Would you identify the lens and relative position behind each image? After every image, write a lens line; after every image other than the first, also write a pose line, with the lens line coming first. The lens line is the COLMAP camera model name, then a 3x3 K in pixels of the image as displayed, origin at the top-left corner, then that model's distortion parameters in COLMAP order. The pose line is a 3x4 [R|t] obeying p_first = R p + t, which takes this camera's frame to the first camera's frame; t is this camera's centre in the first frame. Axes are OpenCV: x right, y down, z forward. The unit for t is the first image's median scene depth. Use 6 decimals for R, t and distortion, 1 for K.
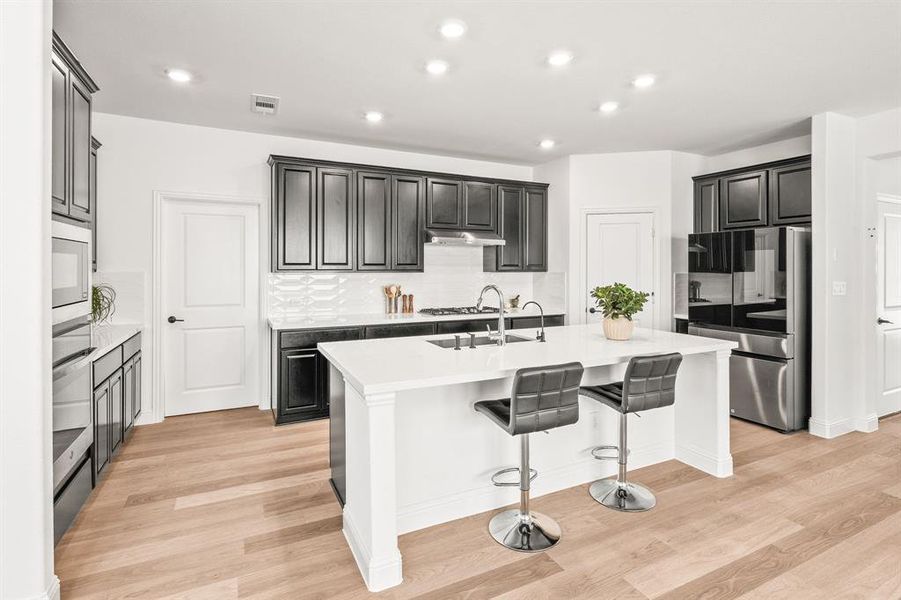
lens RADIAL K [[471.0, 0, 449.6], [0, 471.0, 269.6], [0, 0, 1]] dist [0.023214, 0.000036]
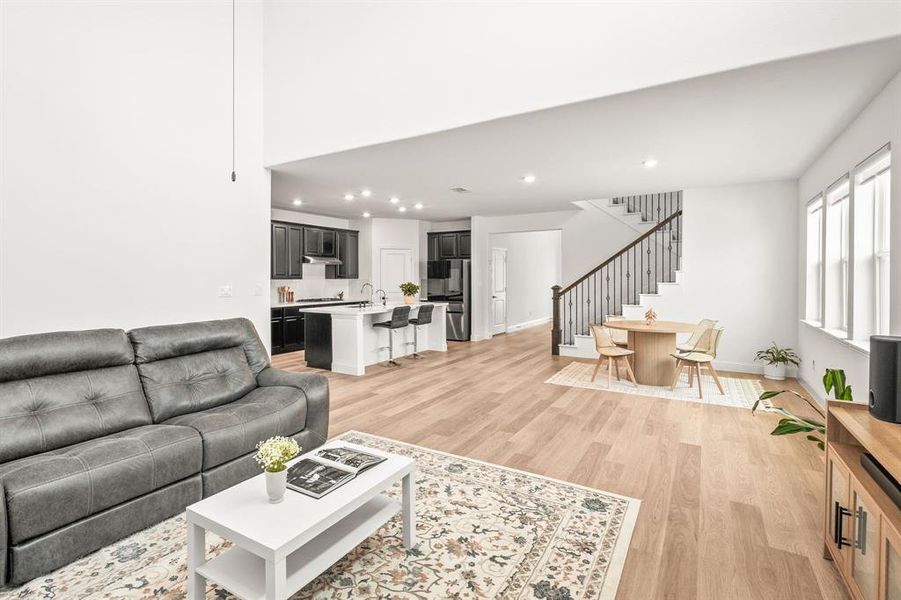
lens RADIAL K [[401.6, 0, 449.7], [0, 401.6, 284.7], [0, 0, 1]] dist [0.000496, -0.015655]
pose [[0.836866, -0.015353, 0.547193, -0.428030], [0.007148, 0.999828, 0.017120, 0.005046], [-0.547362, -0.010416, 0.836831, -0.613906]]
